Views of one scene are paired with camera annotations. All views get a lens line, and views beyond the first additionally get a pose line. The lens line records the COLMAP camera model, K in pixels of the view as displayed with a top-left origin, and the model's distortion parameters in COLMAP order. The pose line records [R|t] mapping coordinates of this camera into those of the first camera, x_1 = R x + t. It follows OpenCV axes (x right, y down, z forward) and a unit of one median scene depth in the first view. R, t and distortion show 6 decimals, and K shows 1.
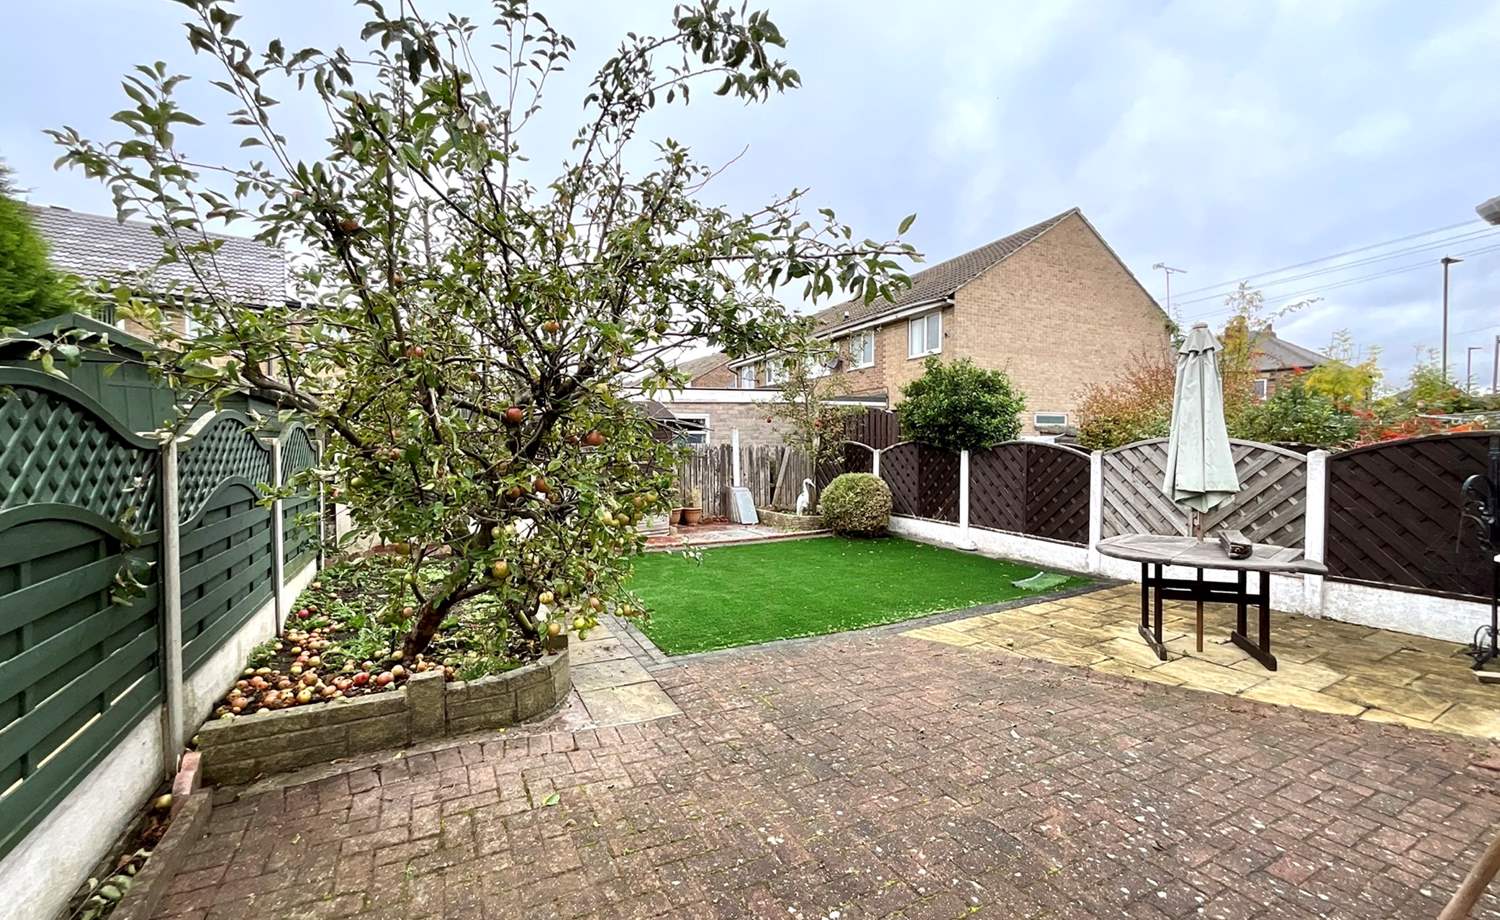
lens RADIAL K [[608.7, 0, 746.4], [0, 608.7, 462.7], [0, 0, 1]] dist [0.001105, 0.000063]
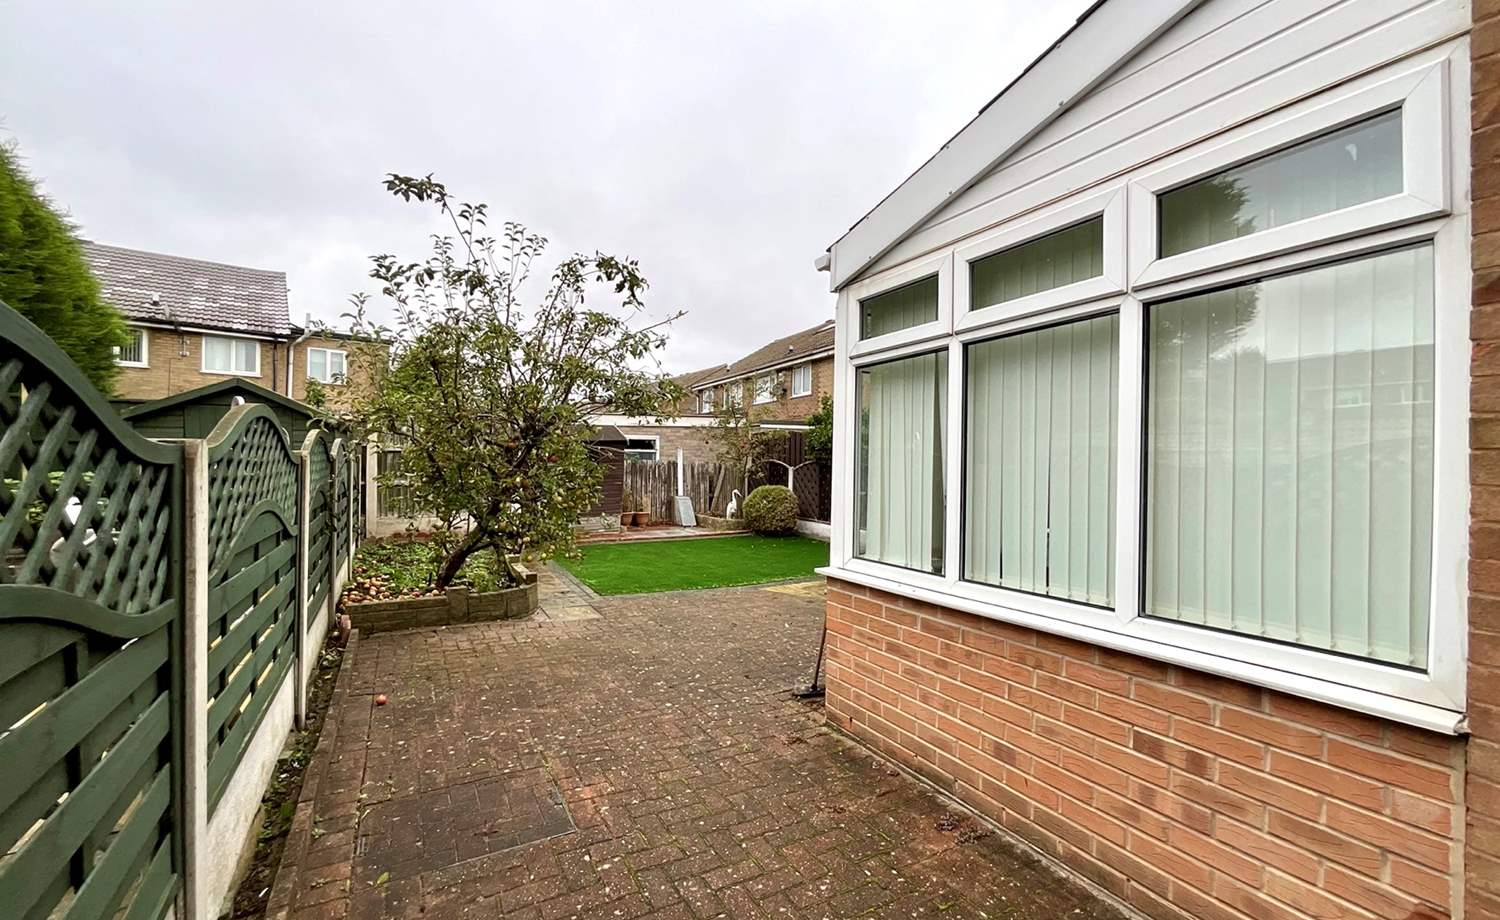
lens RADIAL K [[608.7, 0, 746.4], [0, 608.7, 462.7], [0, 0, 1]] dist [0.001105, 0.000063]
pose [[0.999133, 0.013385, 0.039434, 0.155586], [-0.012345, 0.999572, -0.026509, 0.008551], [-0.039772, 0.025999, 0.998870, -0.517528]]
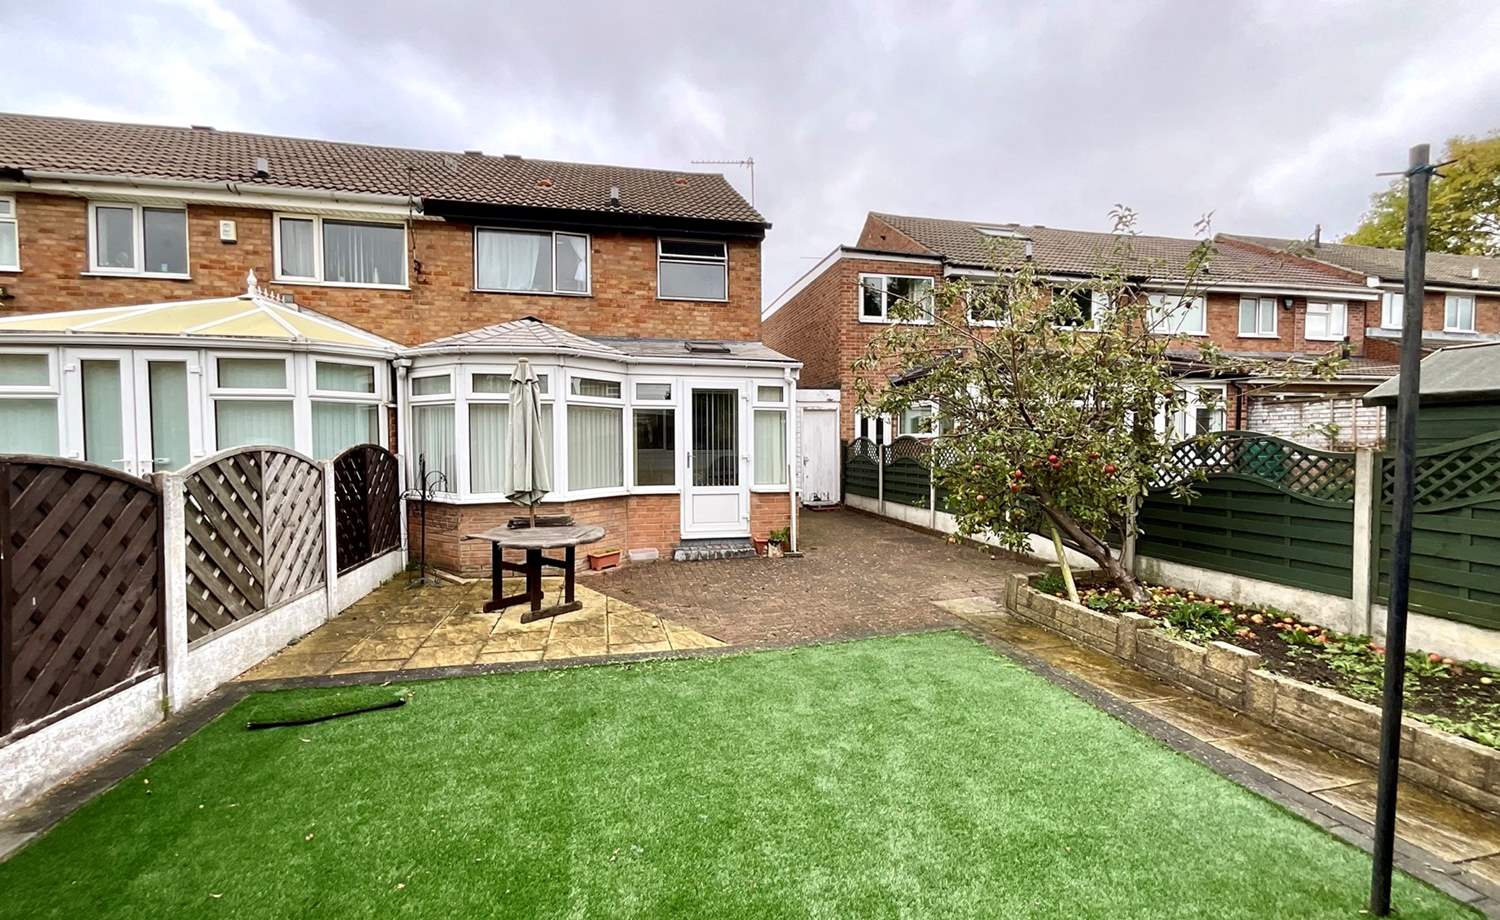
lens RADIAL K [[608.7, 0, 746.4], [0, 608.7, 462.7], [0, 0, 1]] dist [0.001105, 0.000063]
pose [[-0.964874, -0.005551, 0.262653, -0.037233], [0.009520, 0.998381, 0.056071, -0.073822], [-0.262539, 0.056602, -0.963260, 1.950318]]
